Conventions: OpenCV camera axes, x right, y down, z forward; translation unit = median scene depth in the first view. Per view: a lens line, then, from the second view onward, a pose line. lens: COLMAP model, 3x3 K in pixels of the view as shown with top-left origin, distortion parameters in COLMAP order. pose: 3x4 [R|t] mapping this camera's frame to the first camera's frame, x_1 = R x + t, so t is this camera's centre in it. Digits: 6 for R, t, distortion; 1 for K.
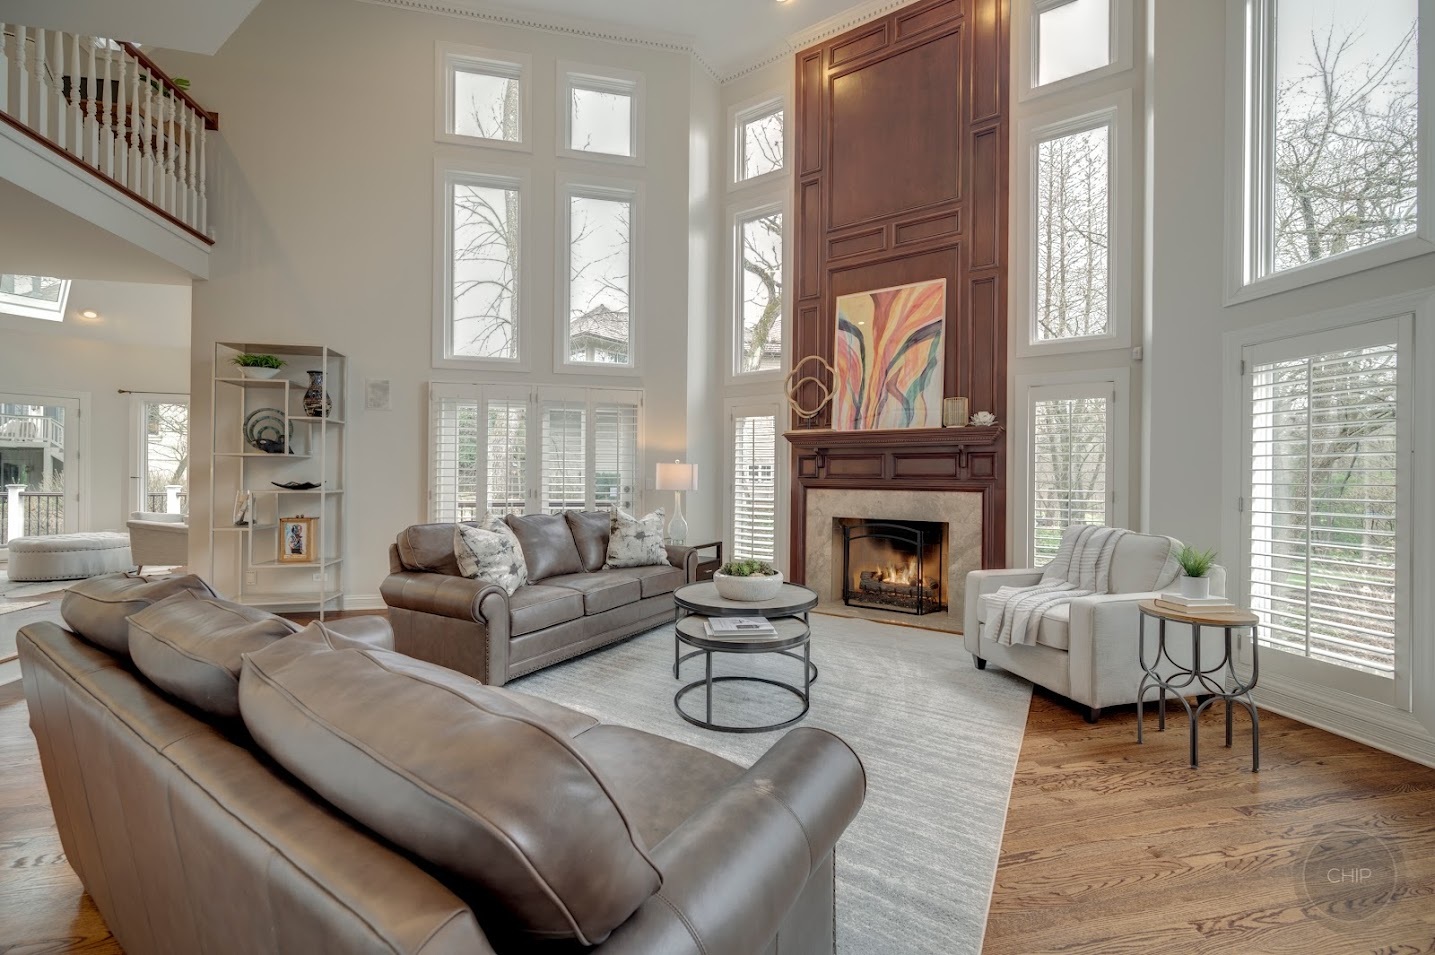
lens RADIAL K [[566.4, 0, 717.8], [0, 566.4, 473.2], [0, 0, 1]] dist [-0.002894, -0.000078]
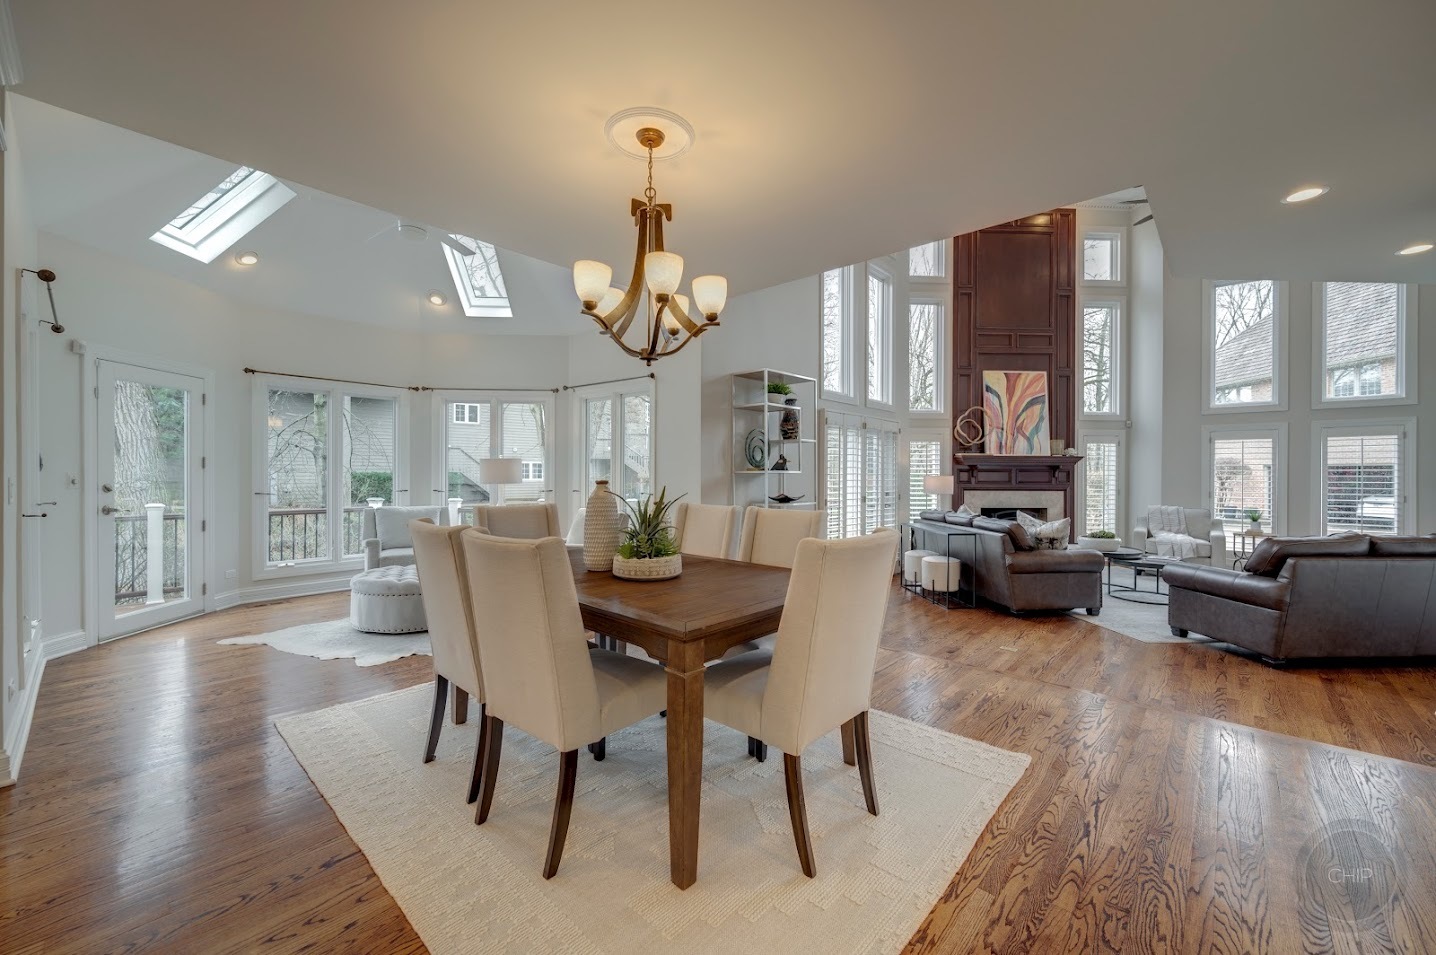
lens RADIAL K [[566.8, 0, 712.5], [0, 566.8, 477.2], [0, 0, 1]] dist [-0.002894, -0.000078]
pose [[0.815105, -0.008207, 0.579255, -1.447322], [-0.001110, 0.999876, 0.015729, -0.036724], [-0.579312, -0.013464, 0.814995, 0.145771]]
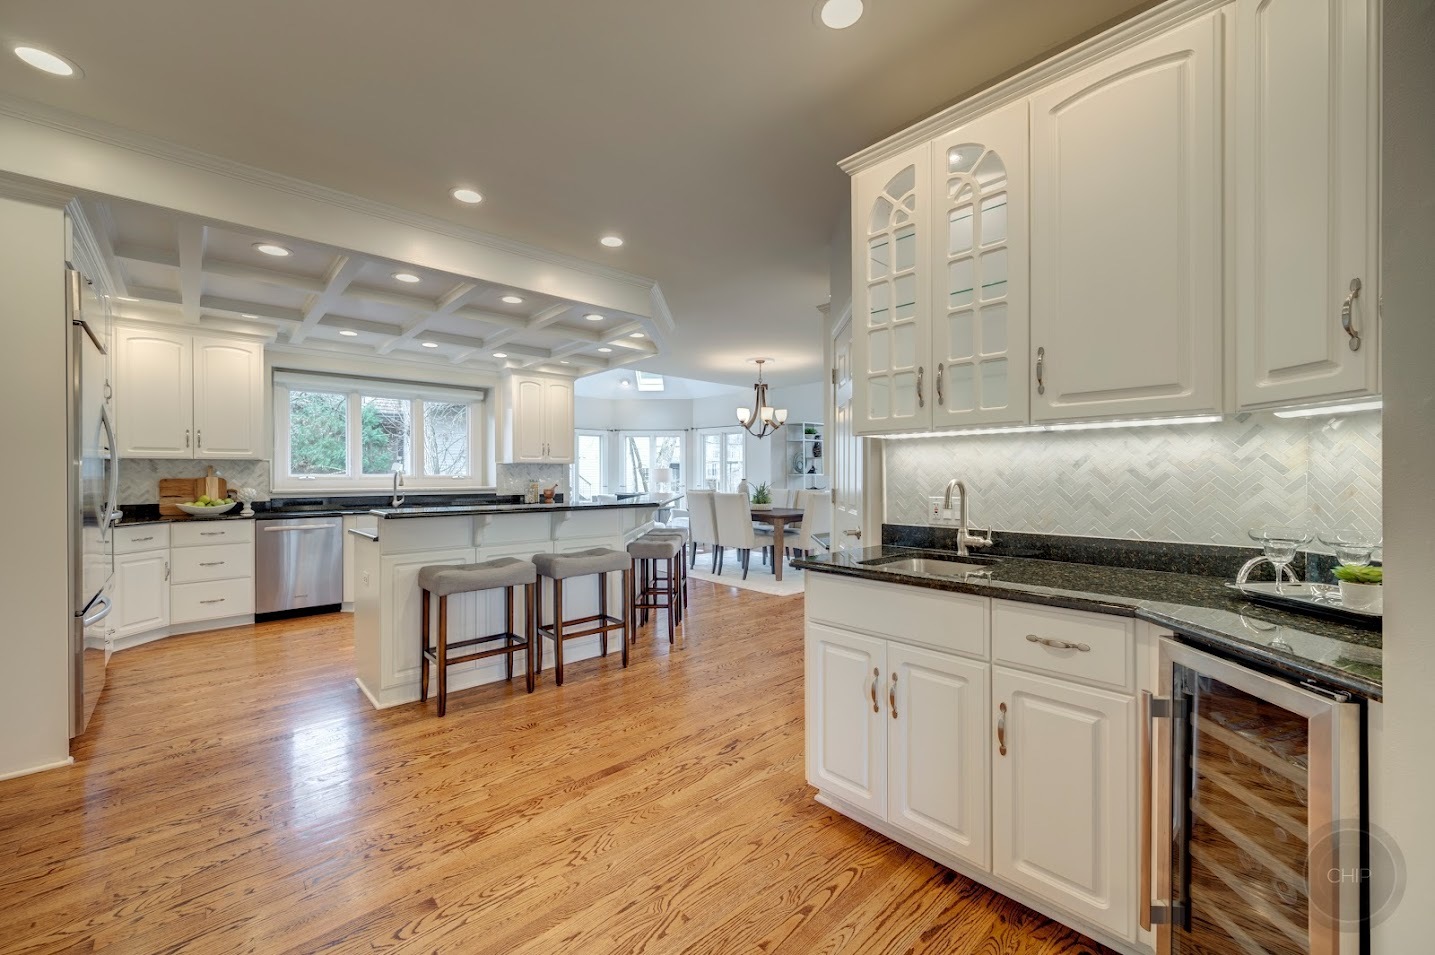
lens RADIAL K [[566.4, 0, 718.2], [0, 566.4, 474.5], [0, 0, 1]] dist [-0.002894, -0.000078]
pose [[0.855339, -0.011169, 0.517949, -2.052842], [0.008907, 0.999937, 0.006855, -0.047048], [-0.517993, -0.001250, 0.855384, -0.606658]]
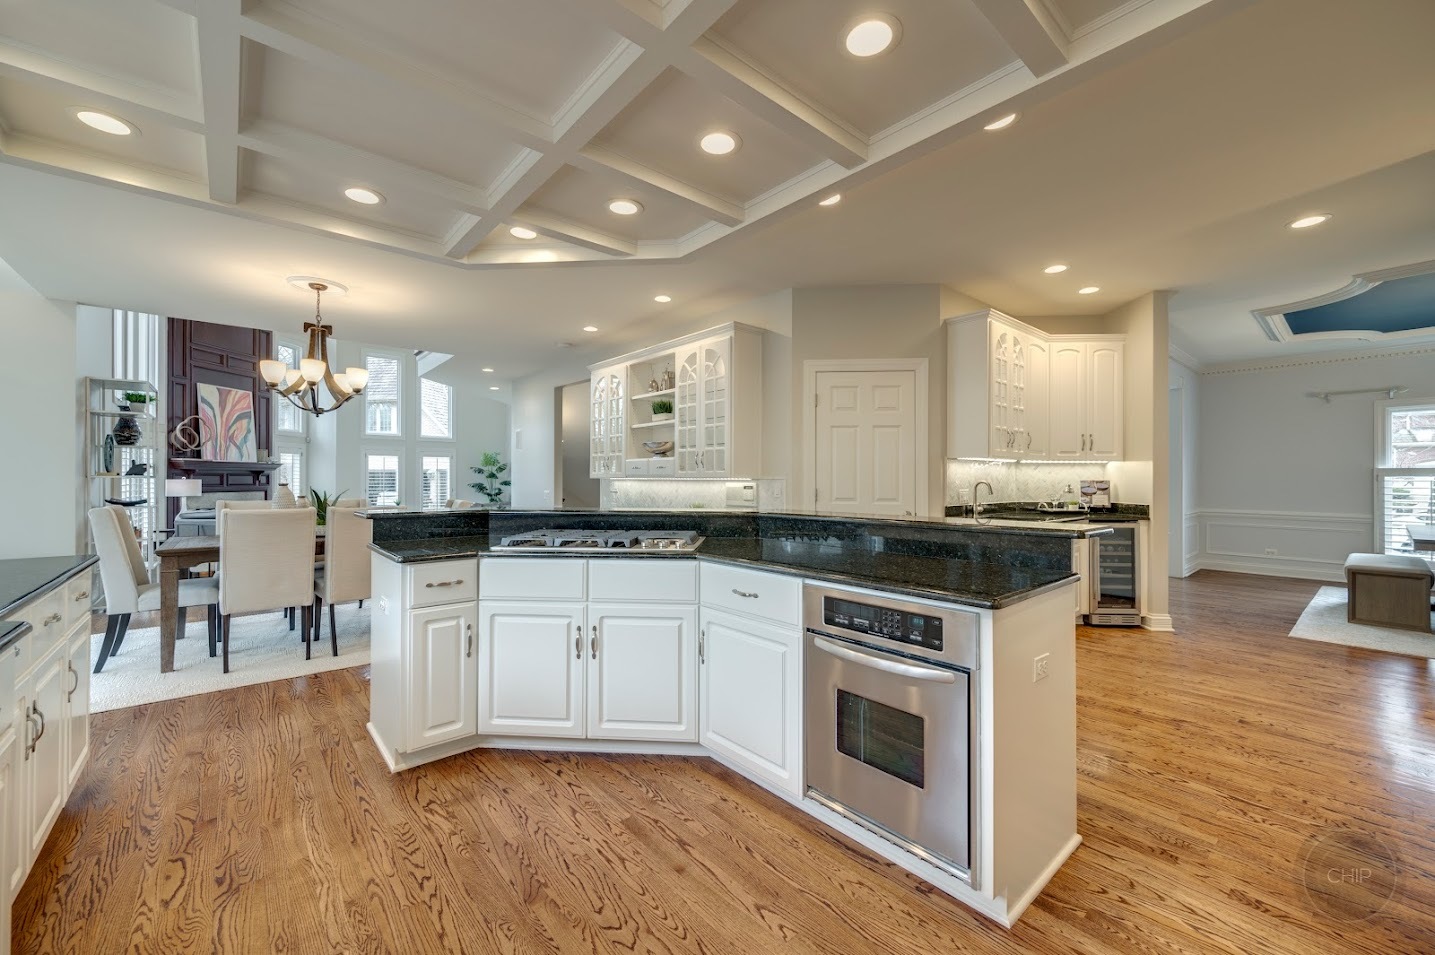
lens RADIAL K [[566.4, 0, 723.7], [0, 566.4, 479.8], [0, 0, 1]] dist [-0.002894, -0.000078]
pose [[-0.489848, -0.009883, 0.871752, -2.262447], [-0.009143, 0.999939, 0.006198, -0.040665], [-0.871760, -0.004934, -0.489908, 0.474047]]
